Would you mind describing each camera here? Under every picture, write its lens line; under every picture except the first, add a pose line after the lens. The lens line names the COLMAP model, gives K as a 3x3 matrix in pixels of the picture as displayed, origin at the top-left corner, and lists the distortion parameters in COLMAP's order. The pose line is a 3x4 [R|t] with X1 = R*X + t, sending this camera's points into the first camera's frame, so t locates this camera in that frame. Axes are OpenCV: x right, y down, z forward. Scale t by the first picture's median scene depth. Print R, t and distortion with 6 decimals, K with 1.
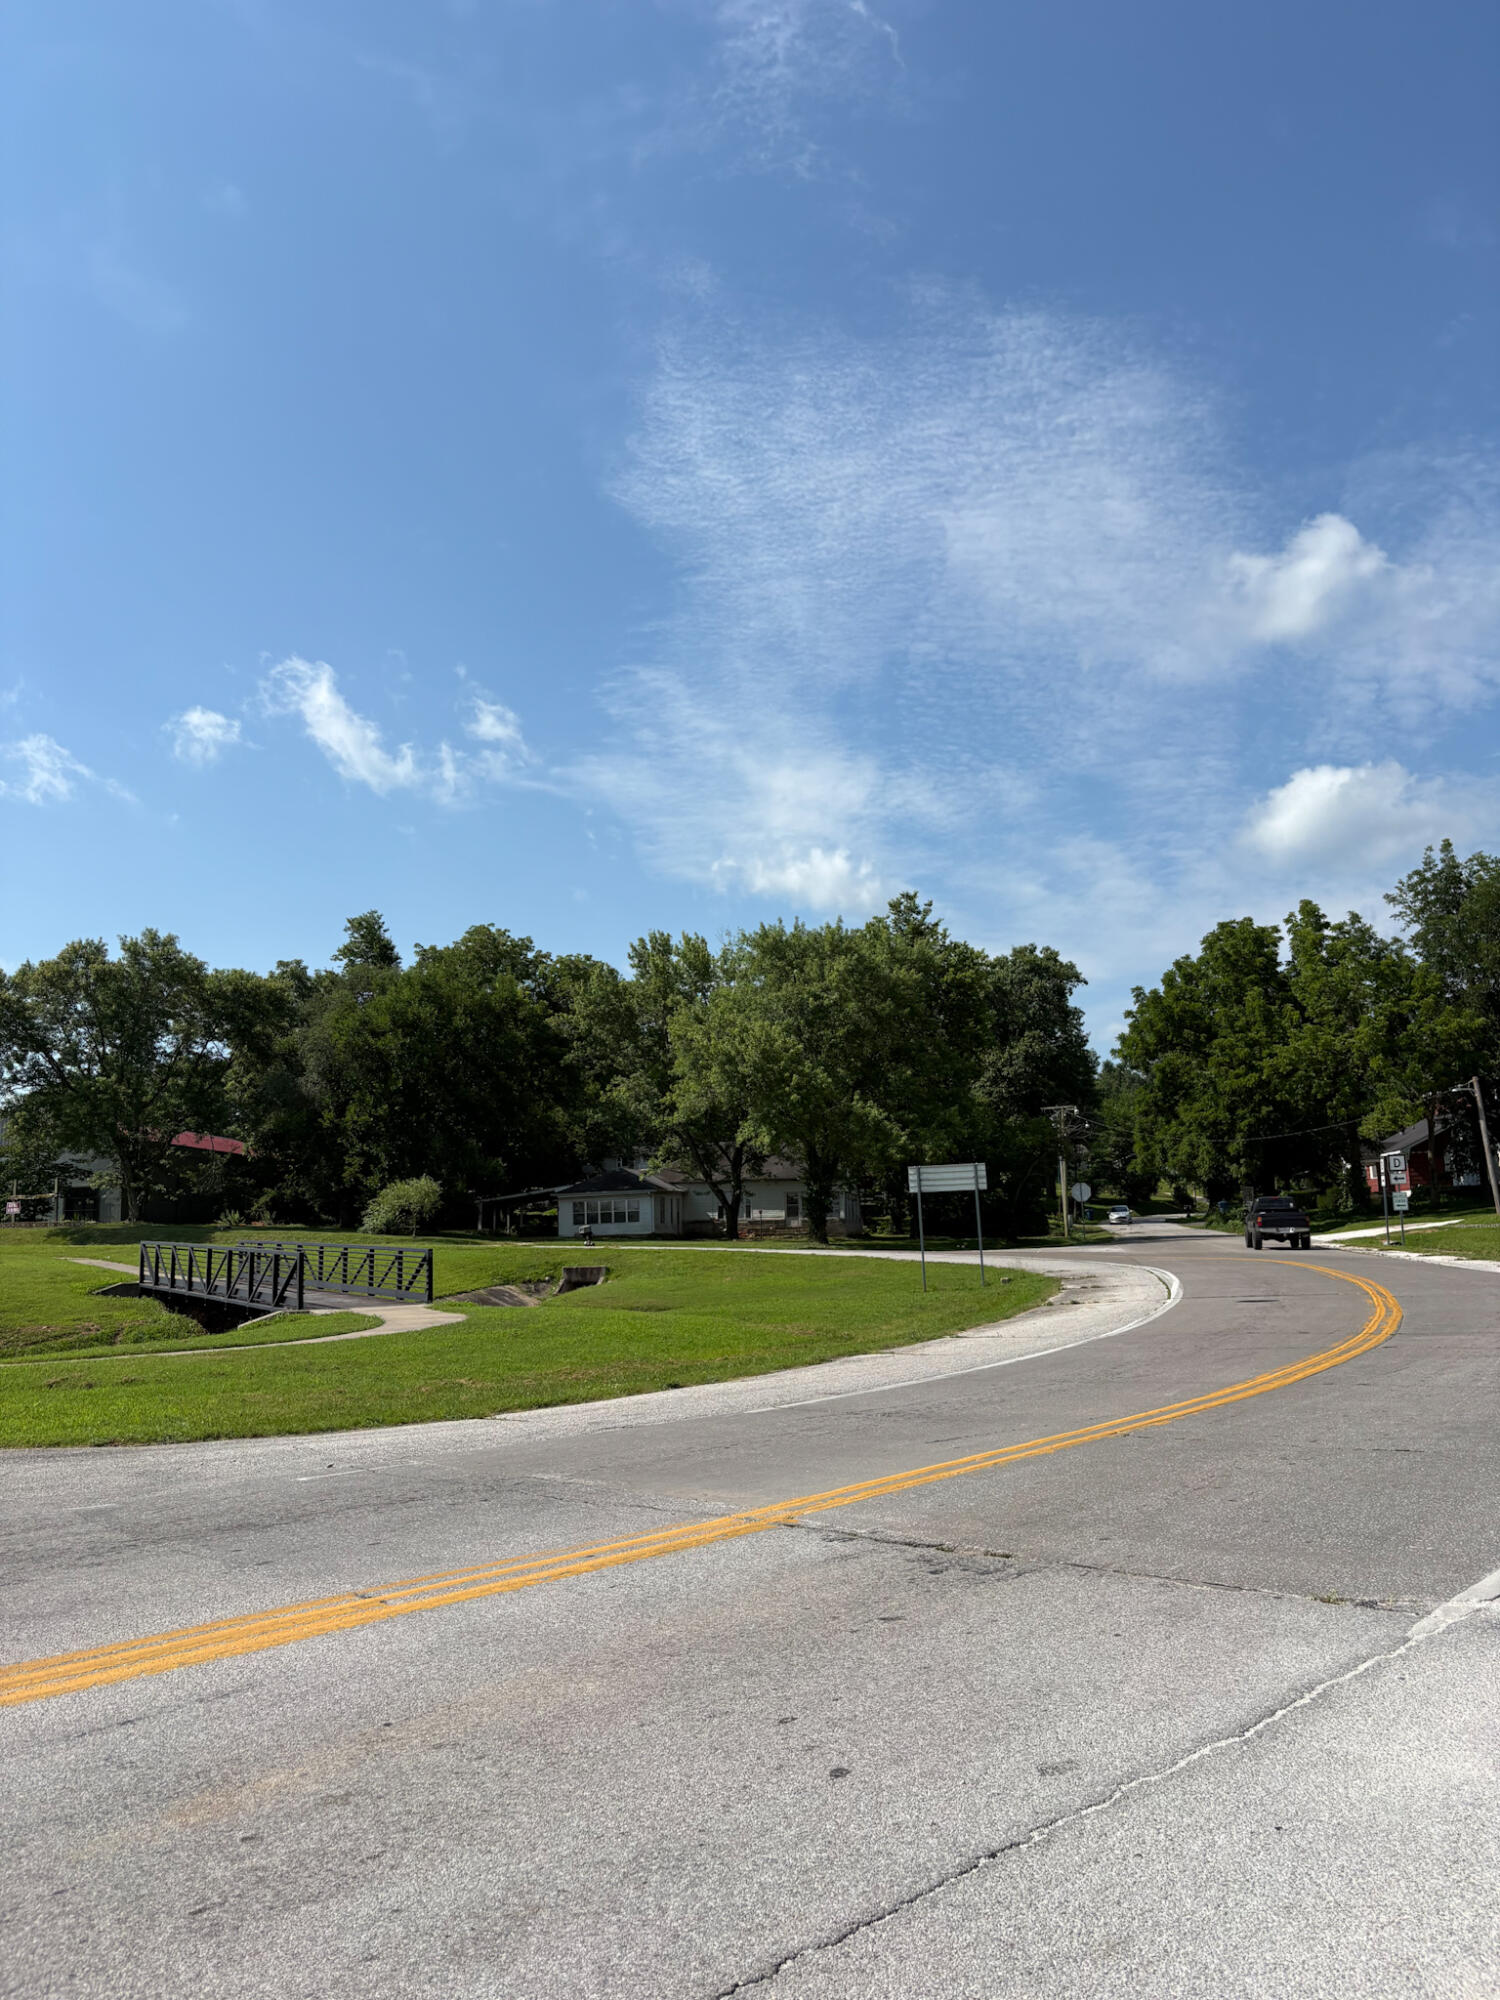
lens RADIAL K [[1510.5, 0, 746.9], [0, 1510.5, 1007.8], [0, 0, 1]] dist [0.070630, -0.052869]
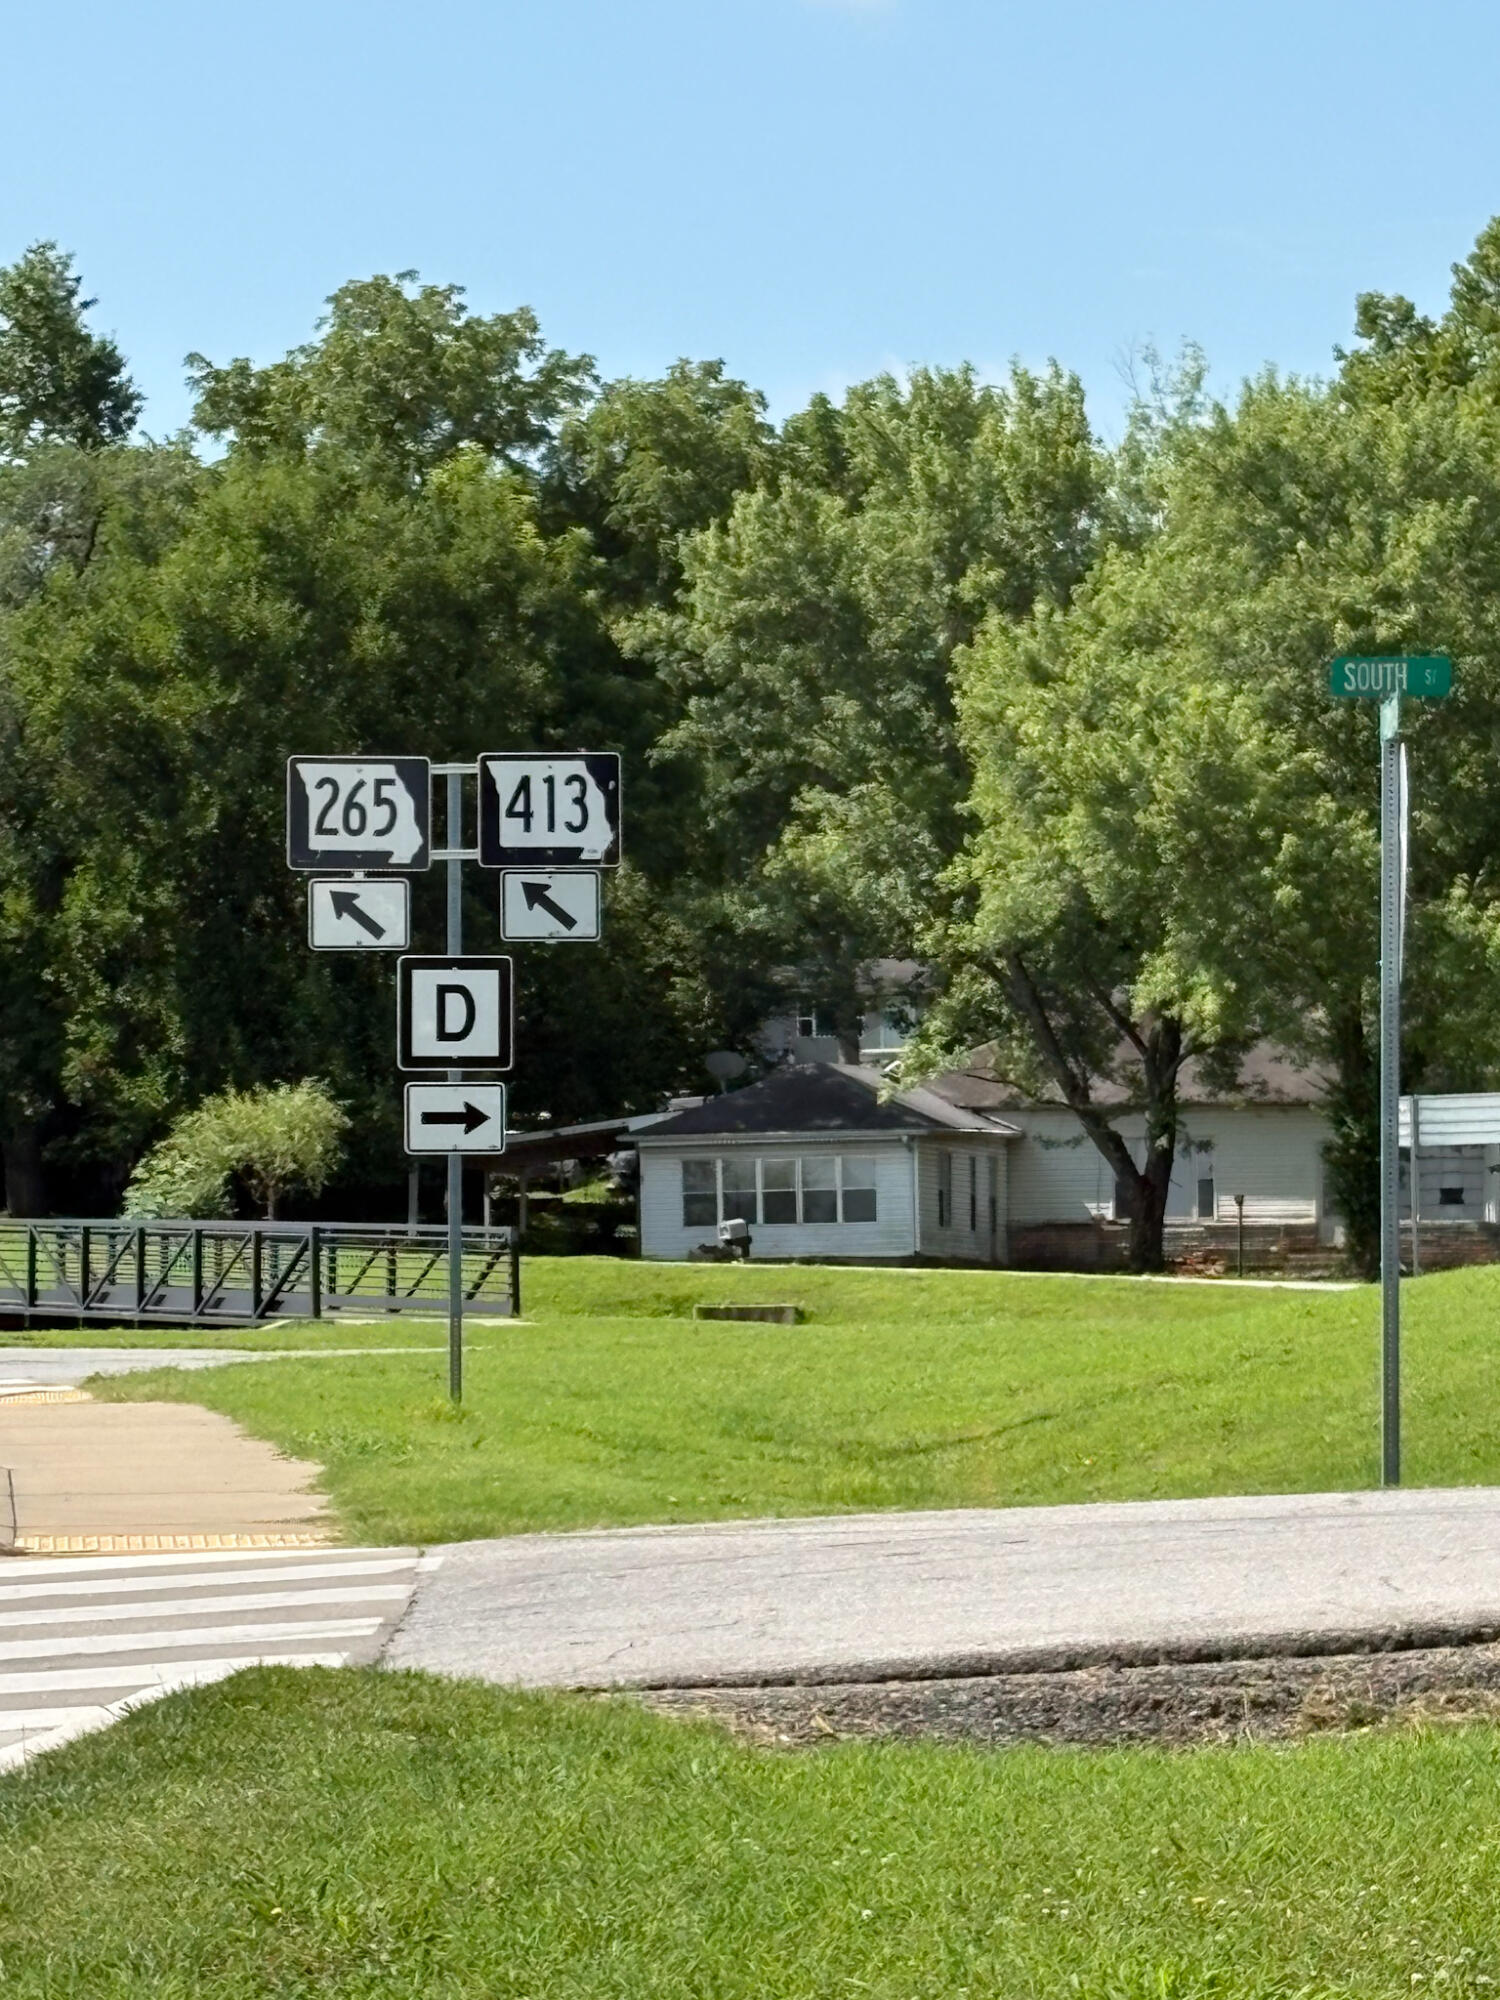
lens RADIAL K [[9858.8, 0, 749.3], [0, 9858.8, 996.7], [0, 0, 1]] dist [-0.582193, 0.000000]
pose [[0.996363, 0.014424, -0.083985, 0.092343], [-0.005288, 0.994135, 0.108014, -0.158776], [0.085050, -0.107177, 0.990596, -1.279991]]
